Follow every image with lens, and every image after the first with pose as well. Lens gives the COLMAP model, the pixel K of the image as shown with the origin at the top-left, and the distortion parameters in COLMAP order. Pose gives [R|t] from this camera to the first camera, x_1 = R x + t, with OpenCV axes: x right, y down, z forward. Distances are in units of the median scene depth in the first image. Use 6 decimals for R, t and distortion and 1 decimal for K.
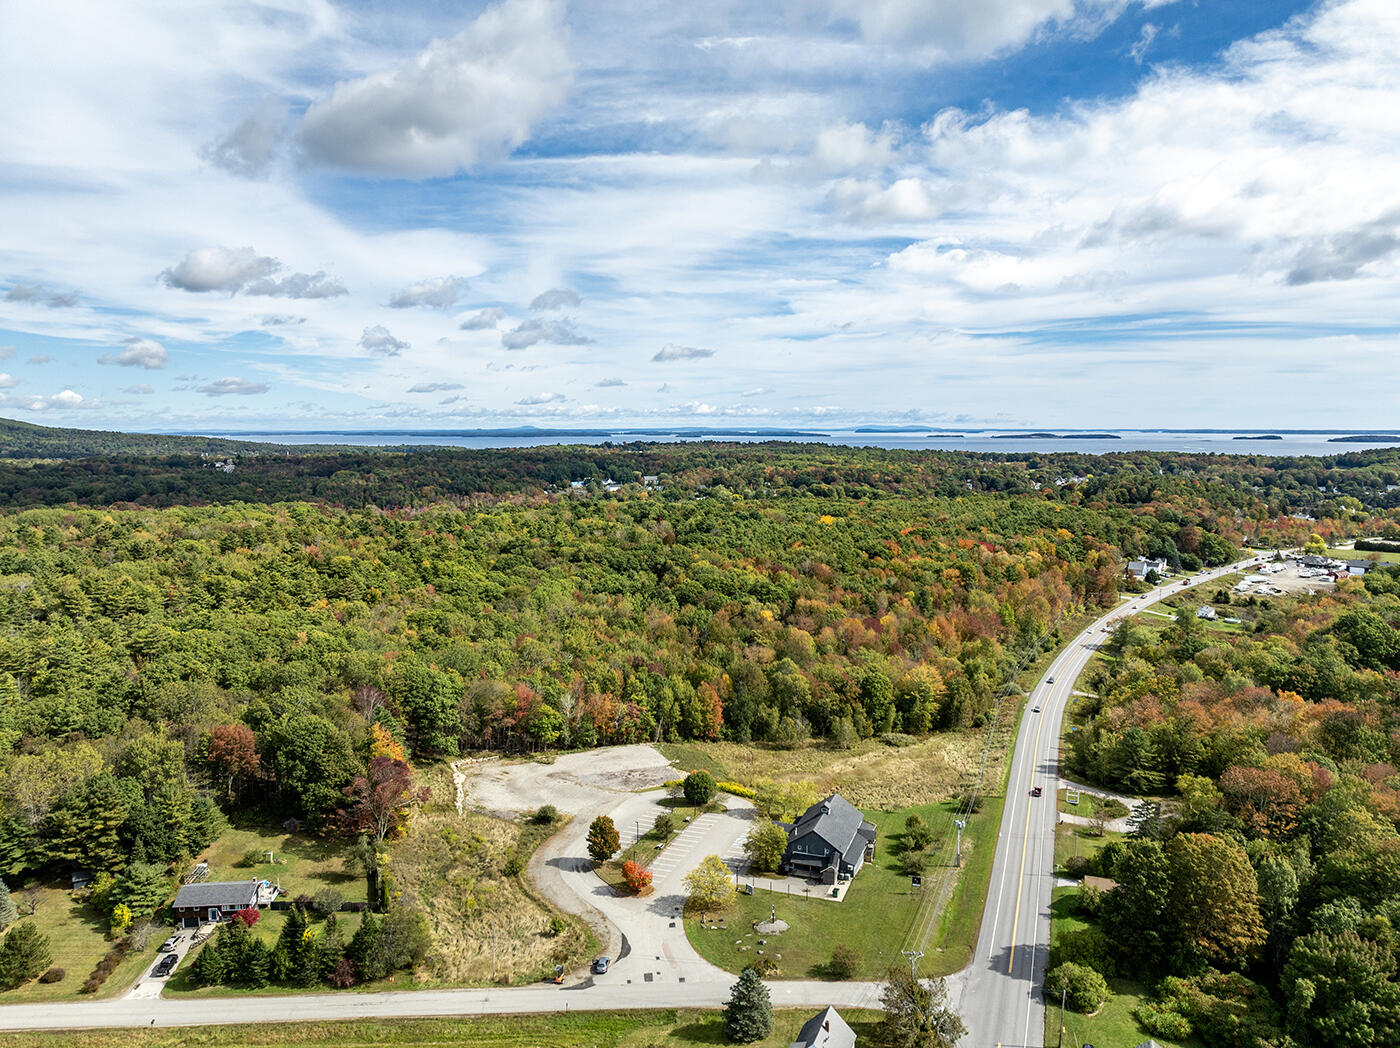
lens RADIAL K [[1005.4, 0, 700.0], [0, 1005.4, 524.0], [0, 0, 1]] dist [-0.021719, 0.011926]
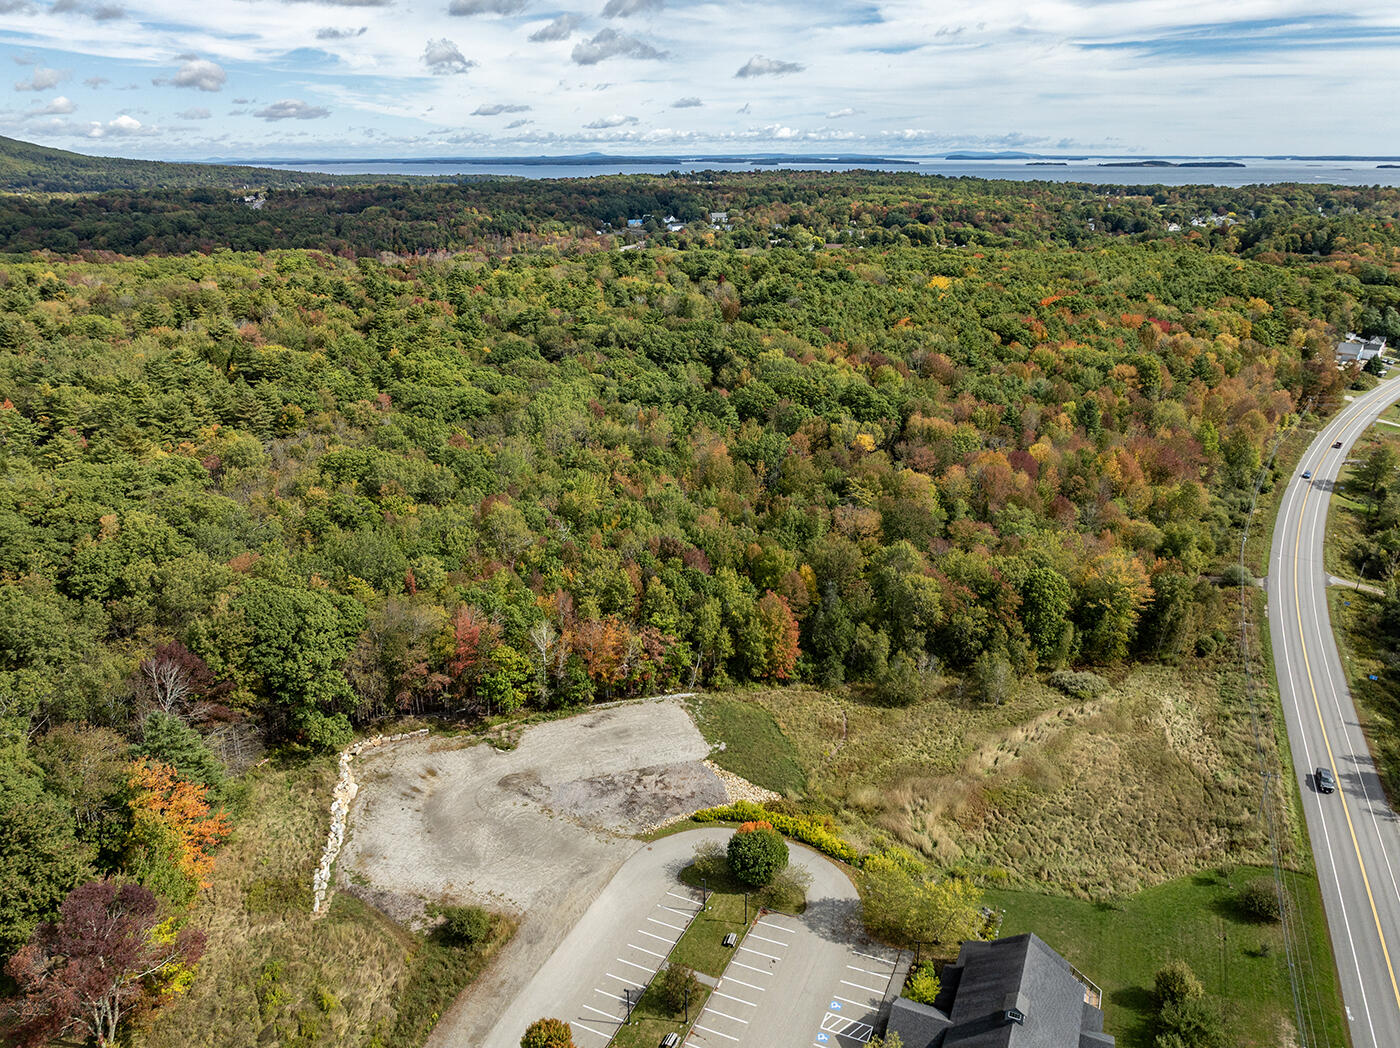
lens RADIAL K [[1005.4, 0, 700.0], [0, 1005.4, 524.0], [0, 0, 1]] dist [-0.021719, 0.011926]
pose [[0.997397, 0.022936, -0.068365, 0.001282], [-0.004742, 0.966878, 0.255195, -0.026267], [0.071954, -0.254207, 0.964470, 0.267348]]
